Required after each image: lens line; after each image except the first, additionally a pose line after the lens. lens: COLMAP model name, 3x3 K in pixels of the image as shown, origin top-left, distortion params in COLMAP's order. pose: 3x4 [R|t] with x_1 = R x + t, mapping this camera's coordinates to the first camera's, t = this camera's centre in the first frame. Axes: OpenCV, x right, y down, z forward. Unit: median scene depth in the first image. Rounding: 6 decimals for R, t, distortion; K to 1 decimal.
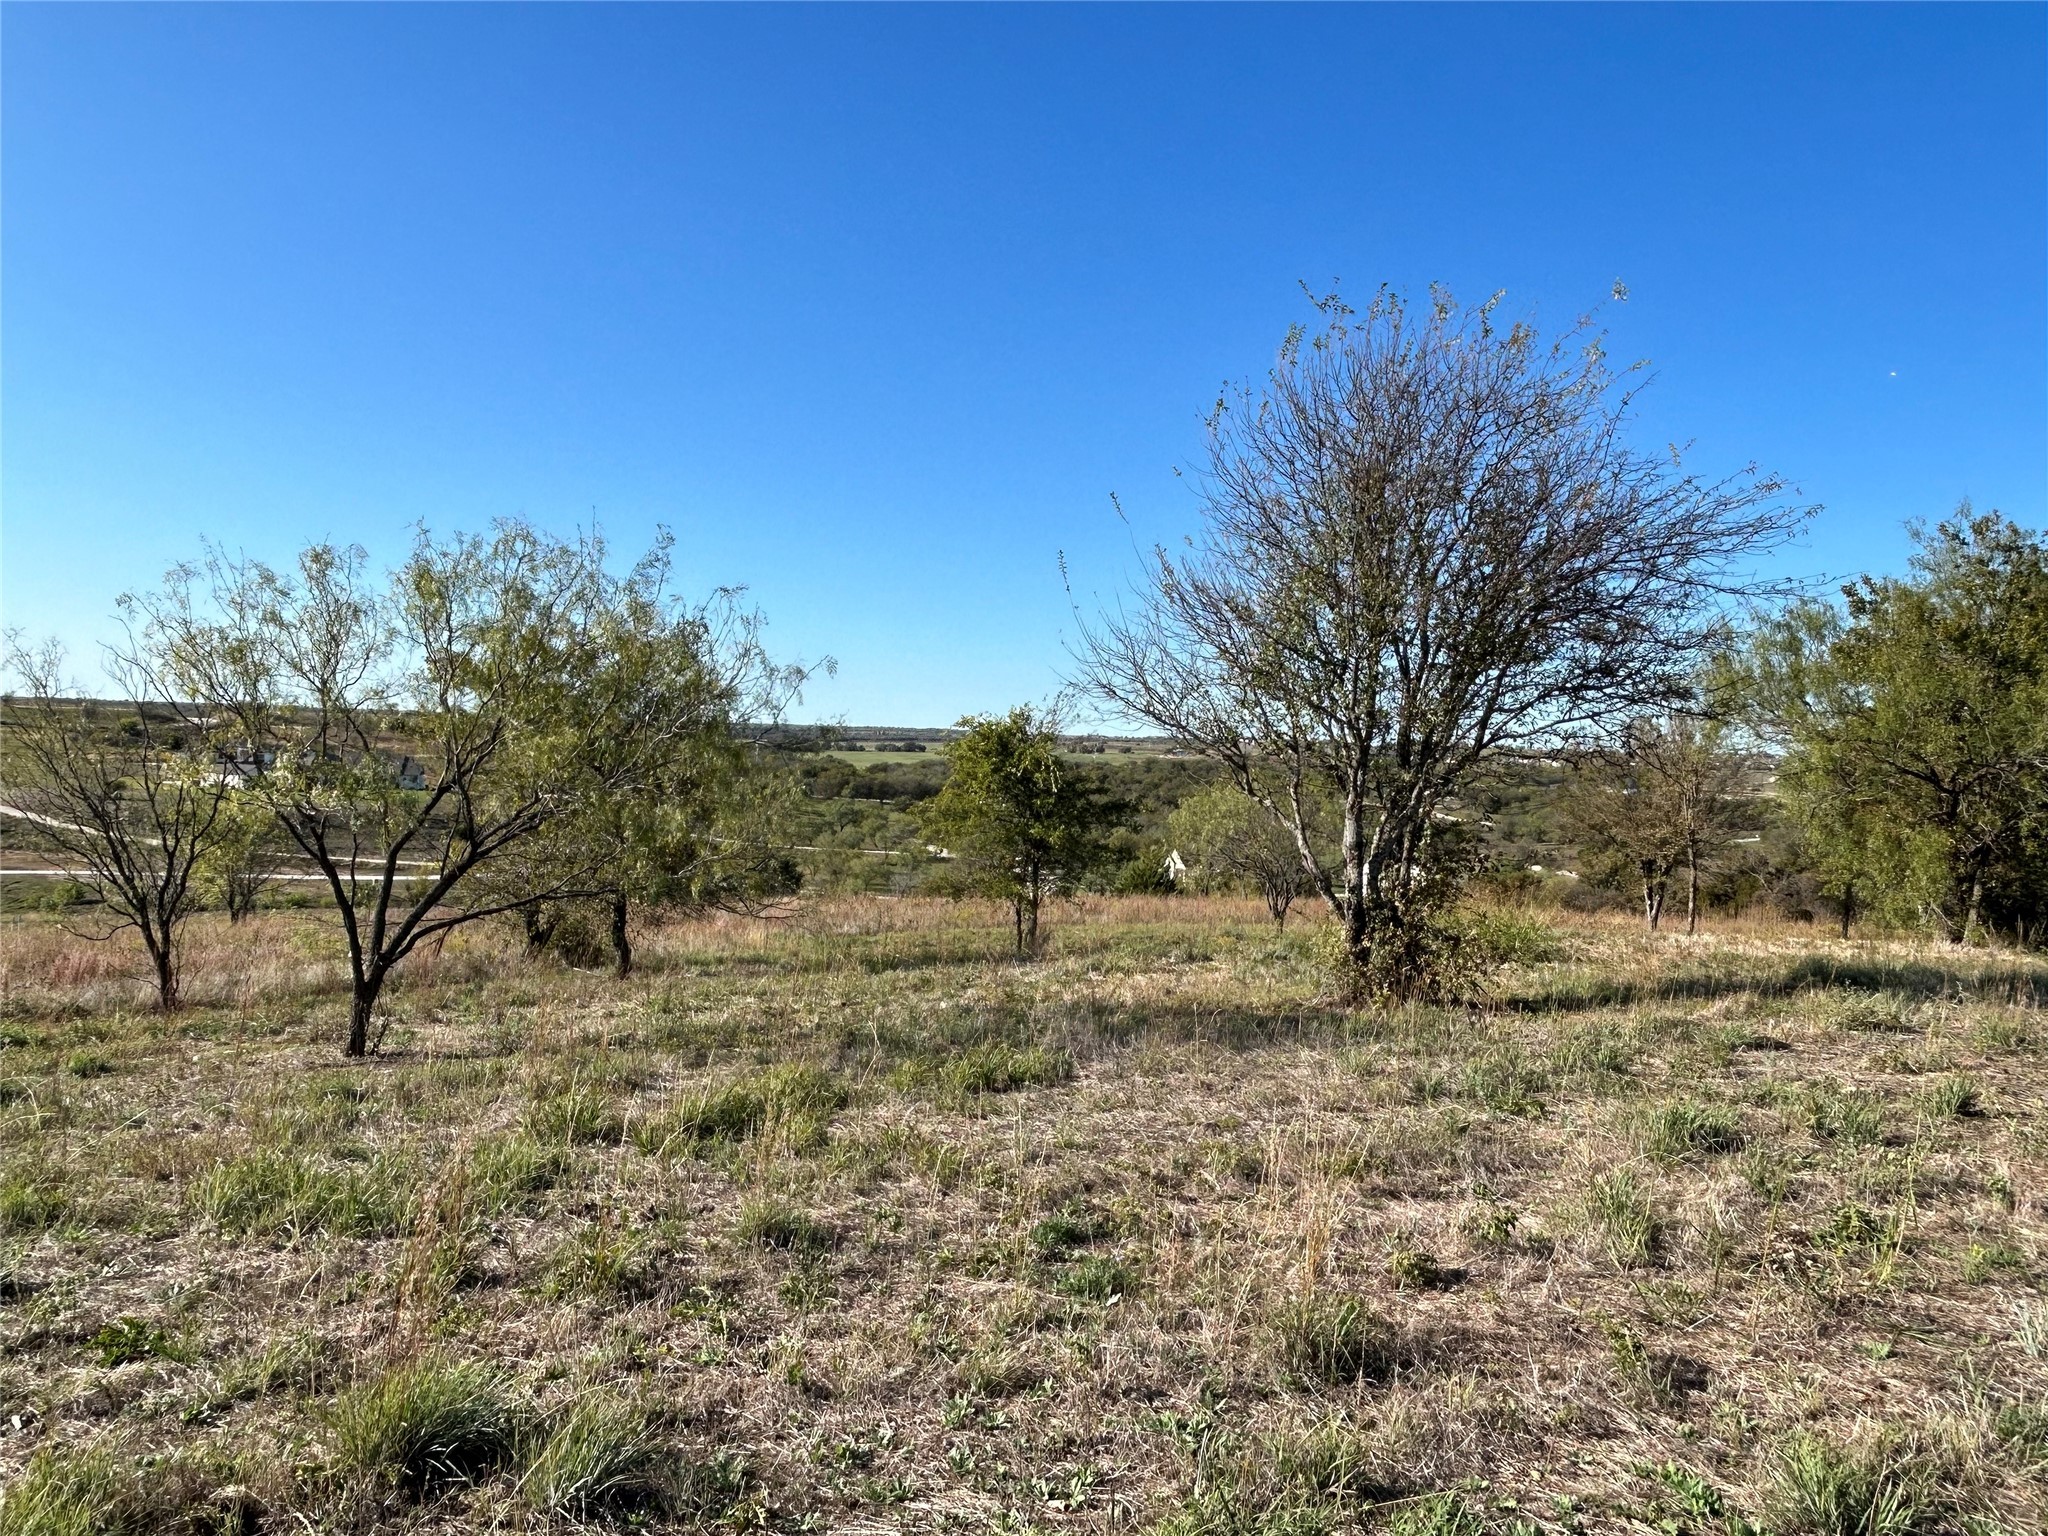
lens RADIAL K [[1435.5, 0, 1021.8], [0, 1435.5, 749.4], [0, 0, 1]] dist [-0.001438, 0.001985]
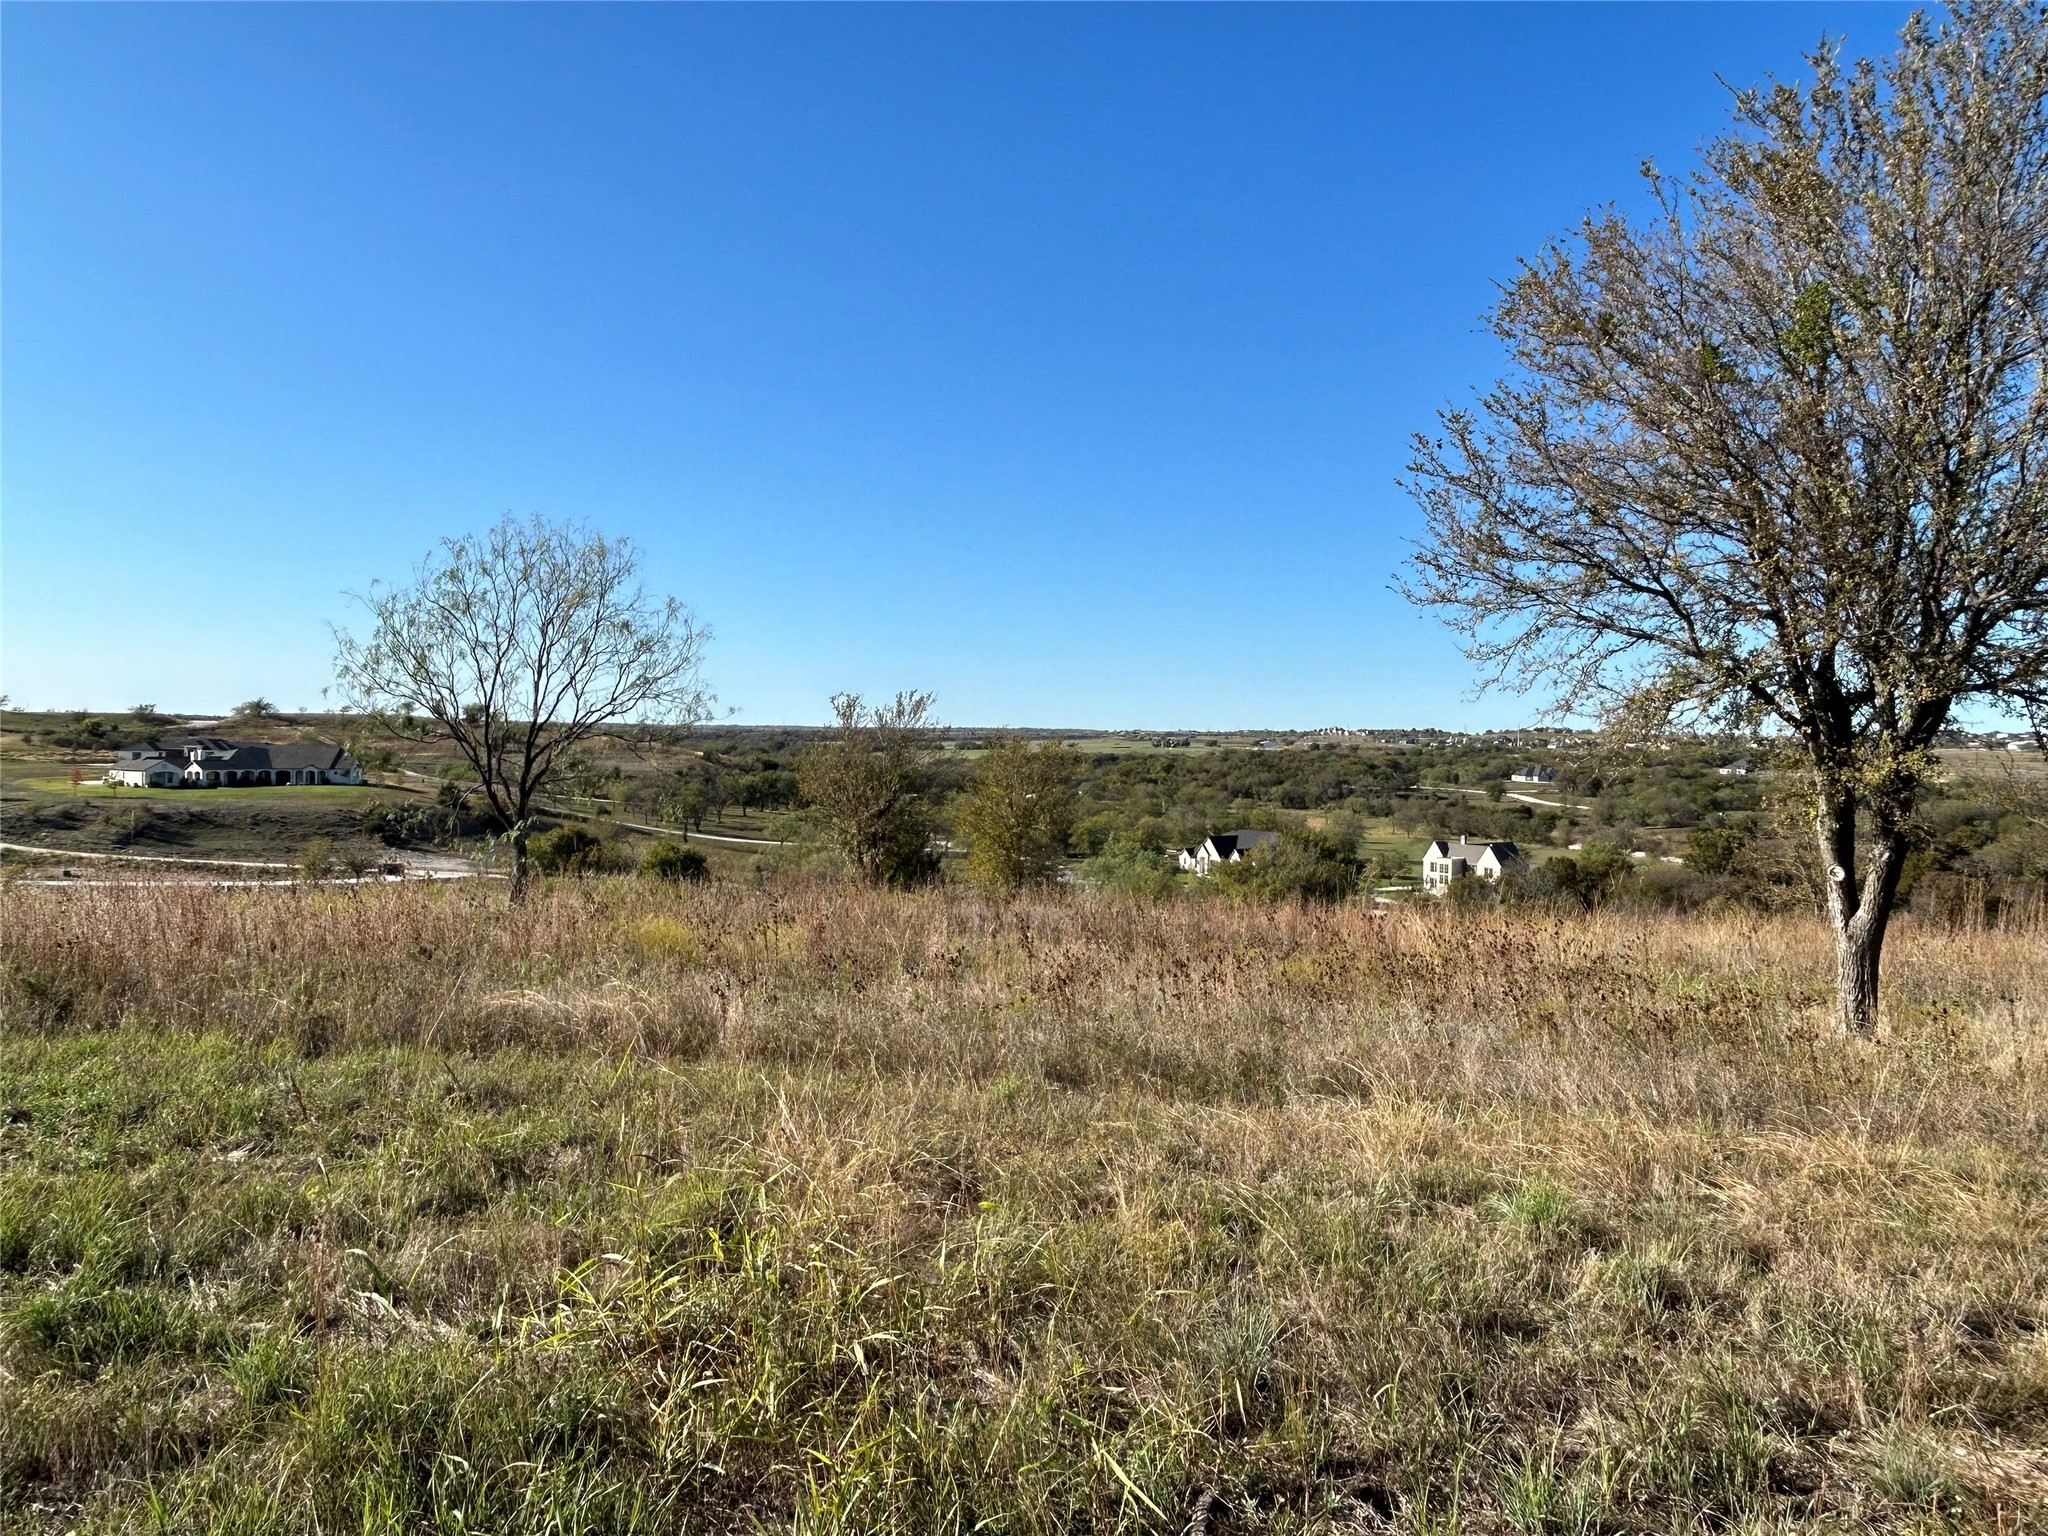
lens RADIAL K [[1435.5, 0, 1021.8], [0, 1435.5, 749.4], [0, 0, 1]] dist [-0.001438, 0.001985]
pose [[0.997624, -0.019240, -0.066146, 0.515356], [0.019289, 0.999814, 0.000097, 0.135437], [0.066131, -0.001373, 0.997810, 1.223172]]
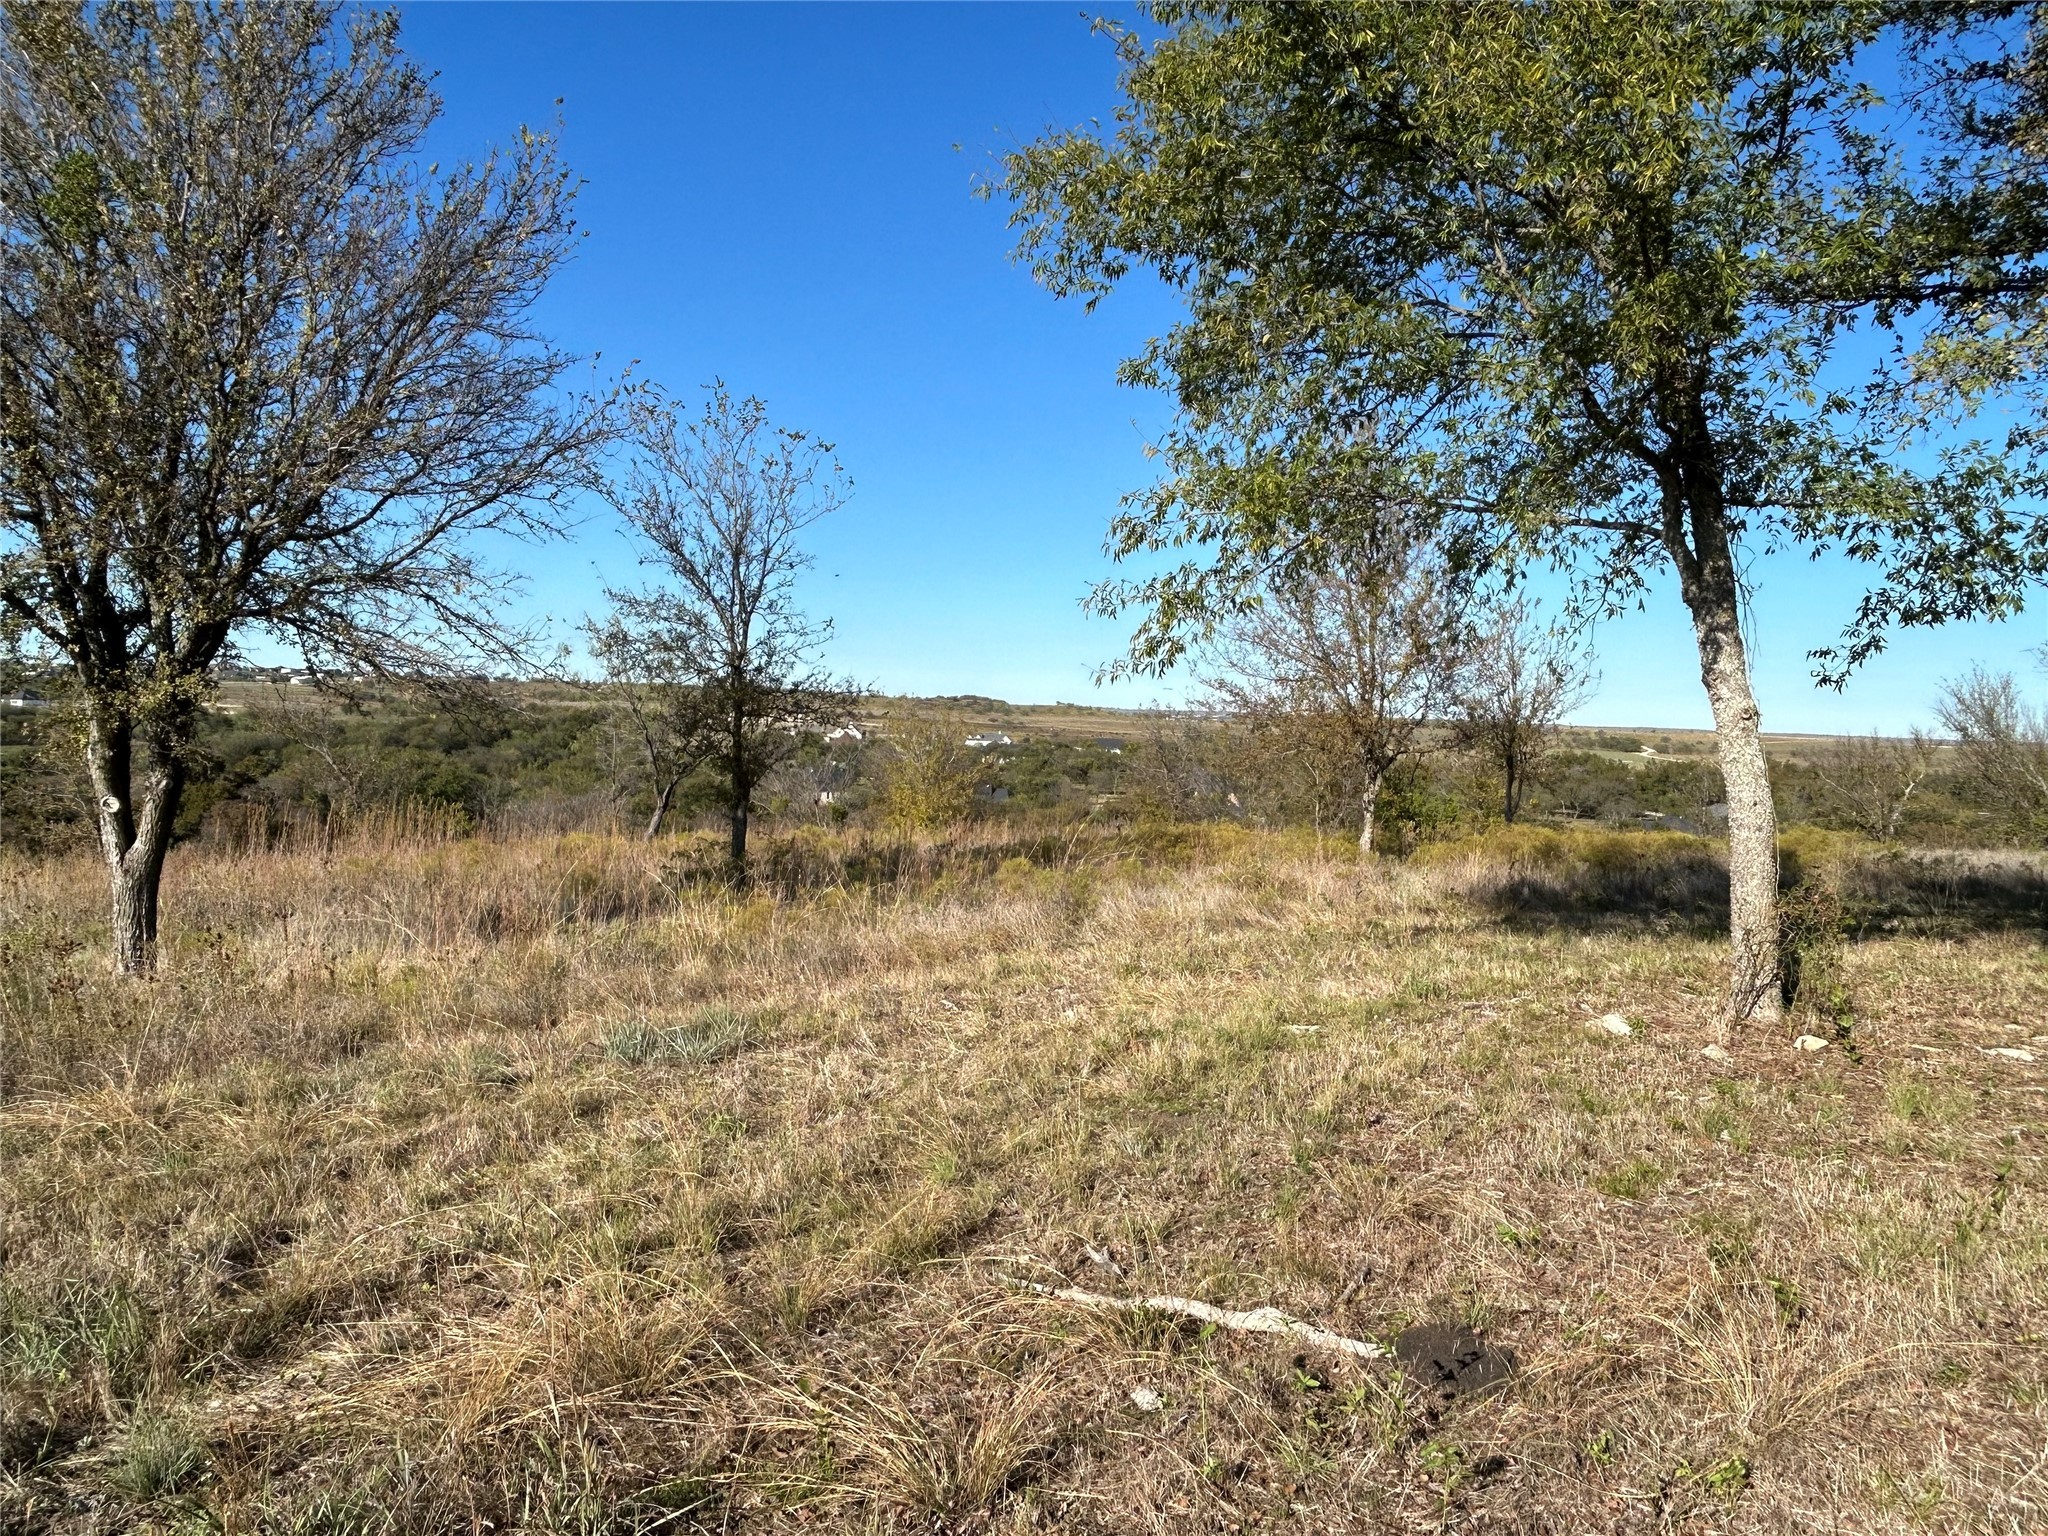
lens RADIAL K [[1435.5, 0, 1021.8], [0, 1435.5, 749.4], [0, 0, 1]] dist [-0.001438, 0.001985]
pose [[0.535333, -0.041324, 0.843630, 0.527190], [-0.007453, 0.998532, 0.053641, 0.138213], [-0.844608, -0.035003, 0.534239, 1.238237]]
